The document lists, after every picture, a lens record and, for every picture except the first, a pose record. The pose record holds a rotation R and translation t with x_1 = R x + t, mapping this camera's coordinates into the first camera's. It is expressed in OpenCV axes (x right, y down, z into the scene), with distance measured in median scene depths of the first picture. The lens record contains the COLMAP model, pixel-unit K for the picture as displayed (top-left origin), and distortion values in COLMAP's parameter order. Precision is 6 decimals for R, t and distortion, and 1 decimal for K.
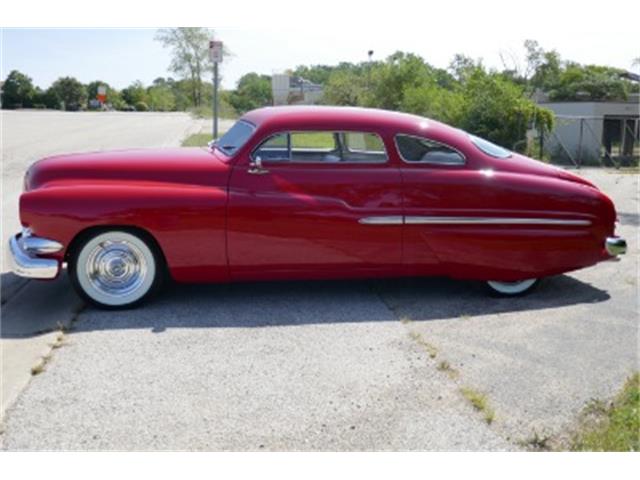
lens RADIAL K [[870.5, 0, 320.0], [0, 870.5, 240.0], [0, 0, 1]] dist [-0.020666, -0.033438]
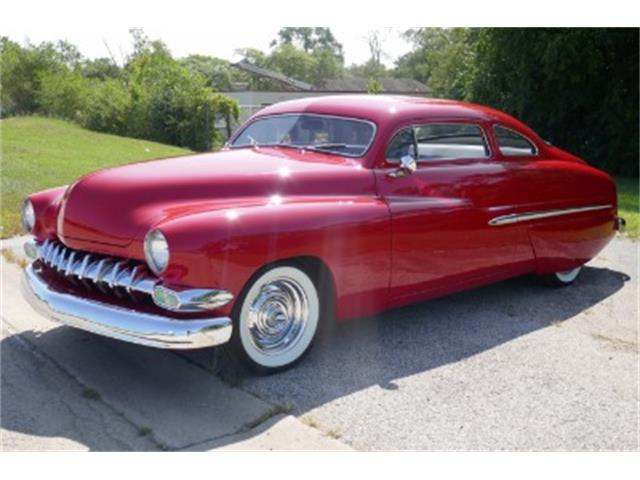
lens RADIAL K [[870.5, 0, 320.0], [0, 870.5, 240.0], [0, 0, 1]] dist [-0.020666, -0.033438]
pose [[0.805897, -0.099909, 0.583566, -0.246316], [0.093452, 0.994769, 0.041253, -0.023123], [-0.584634, 0.021290, 0.811018, 0.147848]]
